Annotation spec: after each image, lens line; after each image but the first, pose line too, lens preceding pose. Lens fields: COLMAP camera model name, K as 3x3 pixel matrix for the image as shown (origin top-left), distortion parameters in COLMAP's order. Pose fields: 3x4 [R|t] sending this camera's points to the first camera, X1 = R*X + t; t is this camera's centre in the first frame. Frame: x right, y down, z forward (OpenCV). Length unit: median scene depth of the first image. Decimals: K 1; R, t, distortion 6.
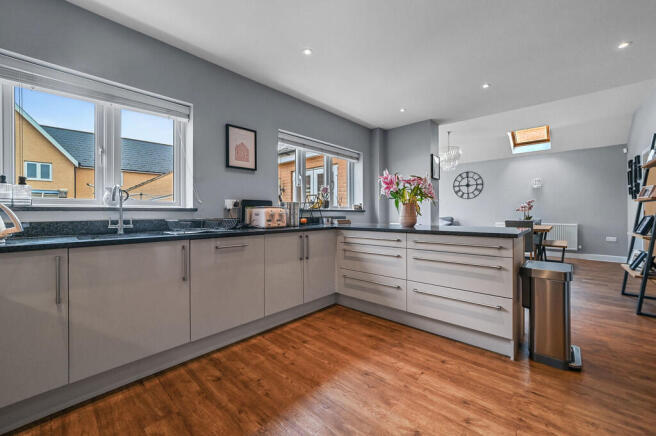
lens RADIAL K [[257.6, 0, 328.9], [0, 257.6, 214.1], [0, 0, 1]] dist [-0.013502, 0.004093]
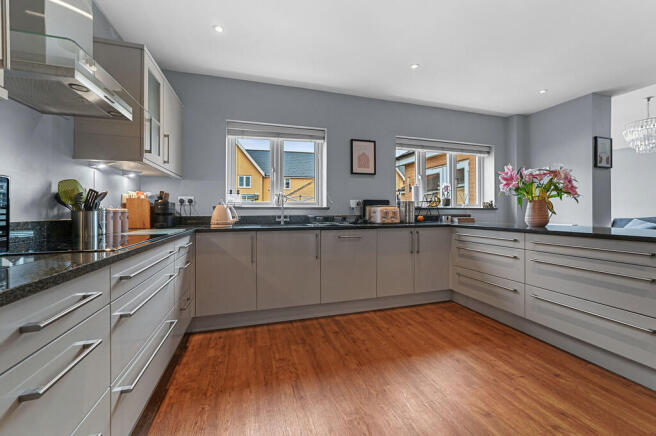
lens RADIAL K [[257.6, 0, 332.6], [0, 257.6, 212.7], [0, 0, 1]] dist [-0.013502, 0.004093]
pose [[0.867806, 0.006186, -0.496864, 0.158453], [-0.004534, 0.999979, 0.004531, -0.000100], [0.496882, -0.001679, 0.867817, -0.139007]]
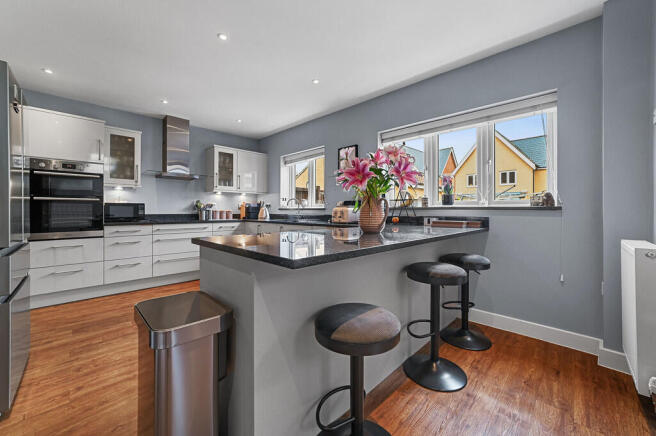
lens RADIAL K [[257.6, 0, 326.8], [0, 257.6, 212.4], [0, 0, 1]] dist [-0.013502, 0.004093]
pose [[-0.032097, 0.007424, -0.999457, 1.137907], [-0.006827, 0.999947, 0.007647, -0.007414], [0.999461, 0.007069, -0.032045, 1.080070]]
